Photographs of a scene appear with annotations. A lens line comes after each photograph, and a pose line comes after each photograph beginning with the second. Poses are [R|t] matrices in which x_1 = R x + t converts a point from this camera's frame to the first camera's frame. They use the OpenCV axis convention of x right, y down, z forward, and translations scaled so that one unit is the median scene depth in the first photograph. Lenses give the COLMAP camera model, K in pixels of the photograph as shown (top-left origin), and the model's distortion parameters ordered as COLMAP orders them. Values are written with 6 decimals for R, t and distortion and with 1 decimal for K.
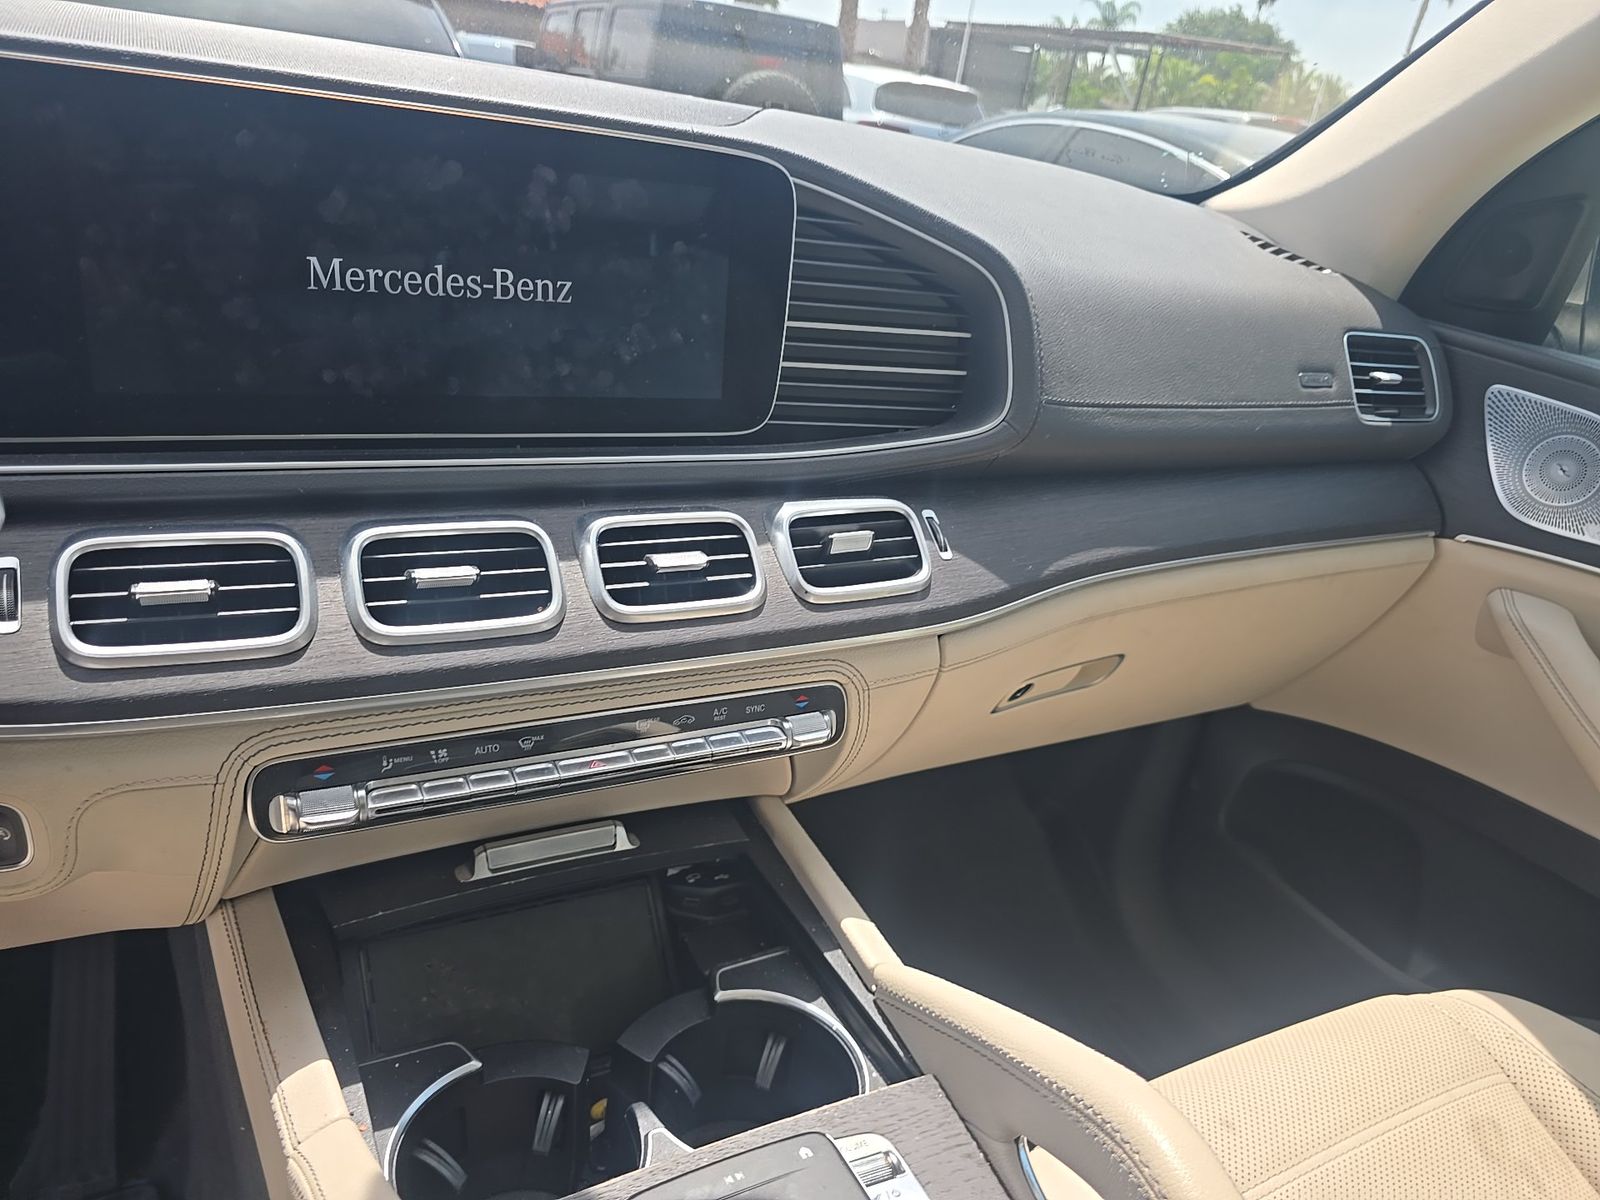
lens RADIAL K [[1055.8, 0, 789.3], [0, 1055.8, 602.7], [0, 0, 1]] dist [0.032151, -0.040175]
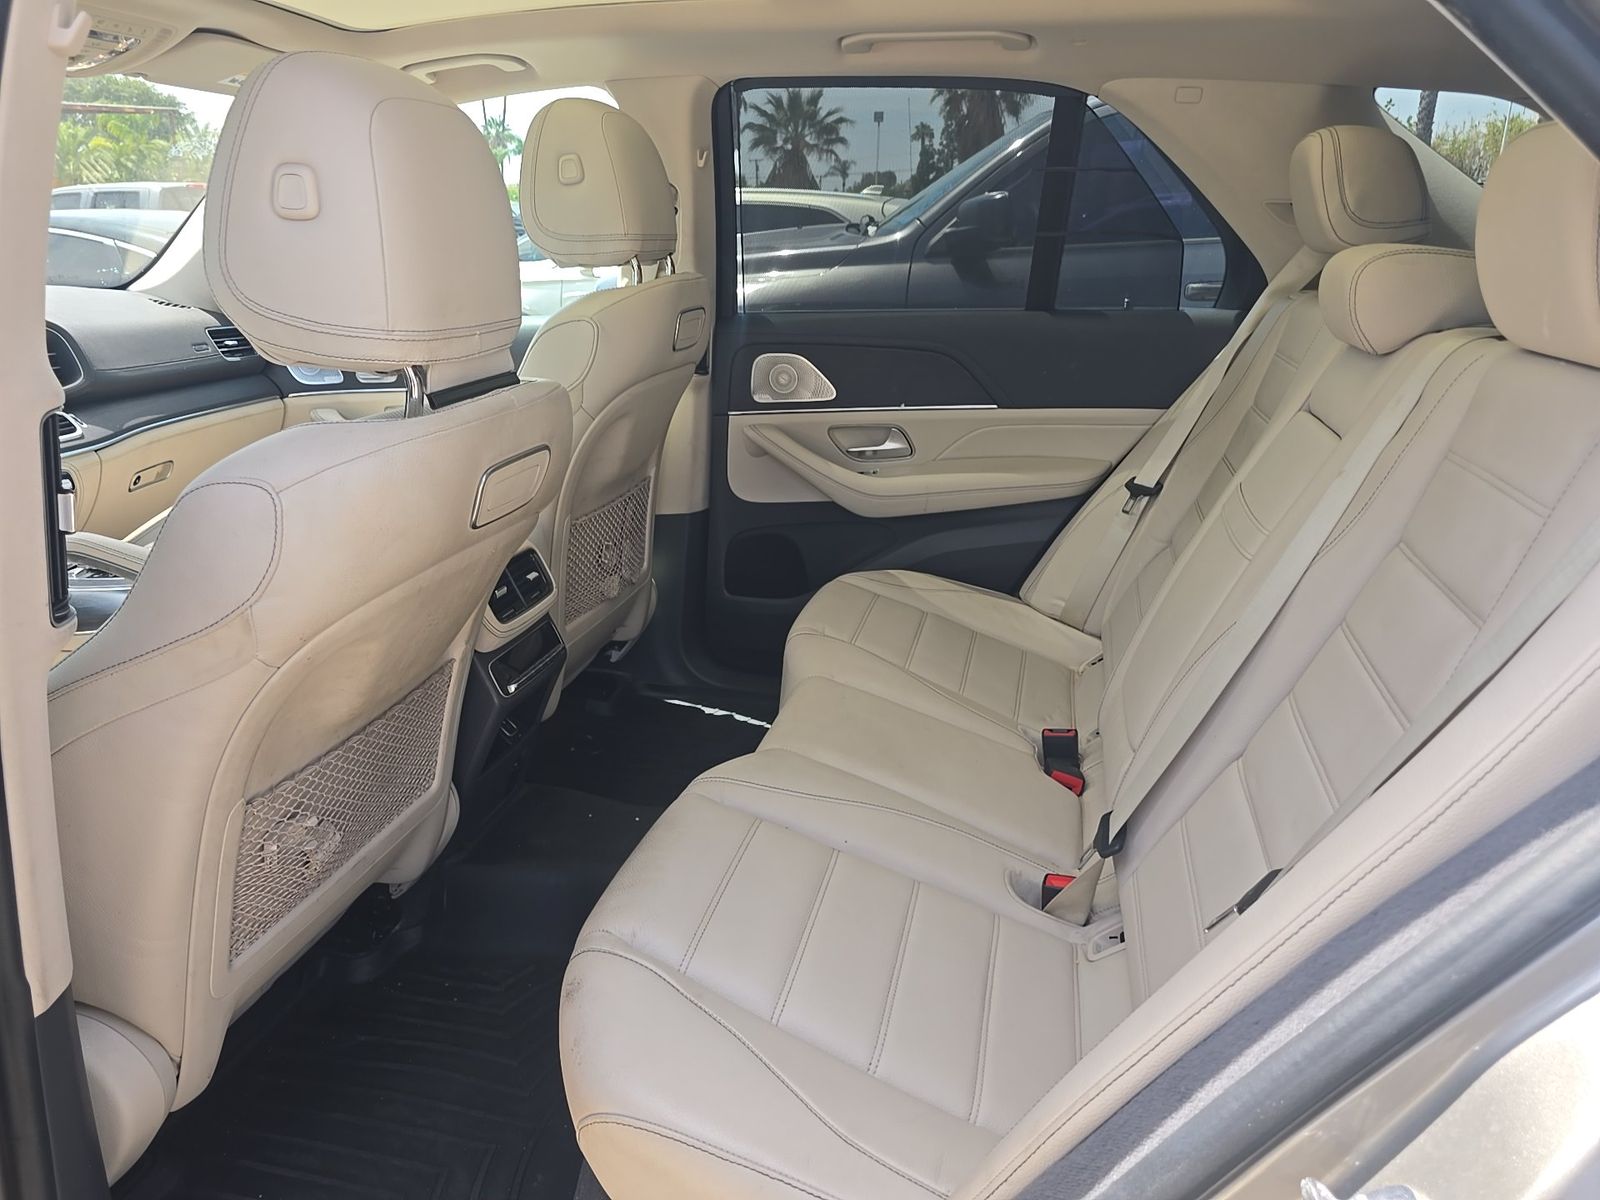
lens RADIAL K [[1088.2, 0, 800.0], [0, 1088.2, 600.0], [0, 0, 1]] dist [0.002724, -0.002632]
pose [[0.639333, -0.362288, 0.678234, -0.522422], [0.393446, 0.911967, 0.116260, 0.538356], [-0.660646, 0.192520, 0.725591, -1.553870]]
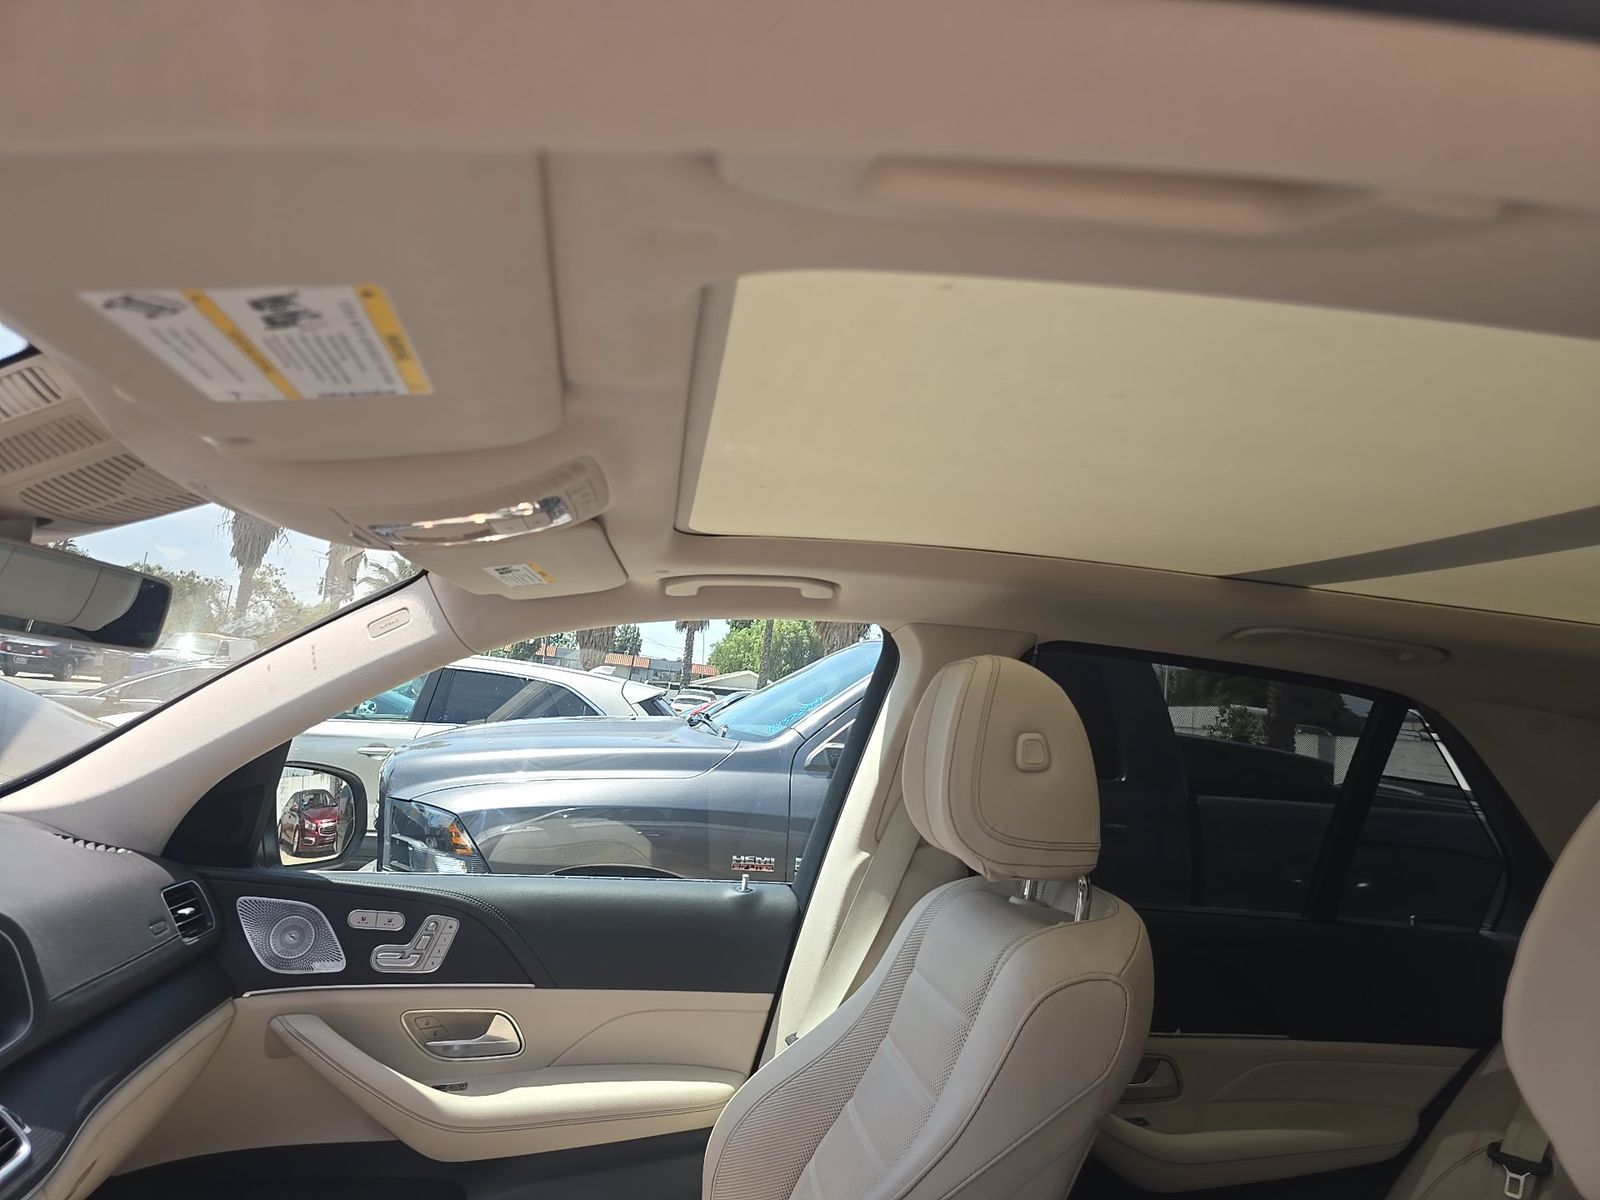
lens RADIAL K [[1055.8, 0, 789.3], [0, 1055.8, 602.7], [0, 0, 1]] dist [0.032151, -0.040175]
pose [[0.341135, 0.009526, 0.939966, -0.560321], [0.341986, 0.930168, -0.133541, -0.108669], [-0.875598, 0.367011, 0.314055, -0.406242]]
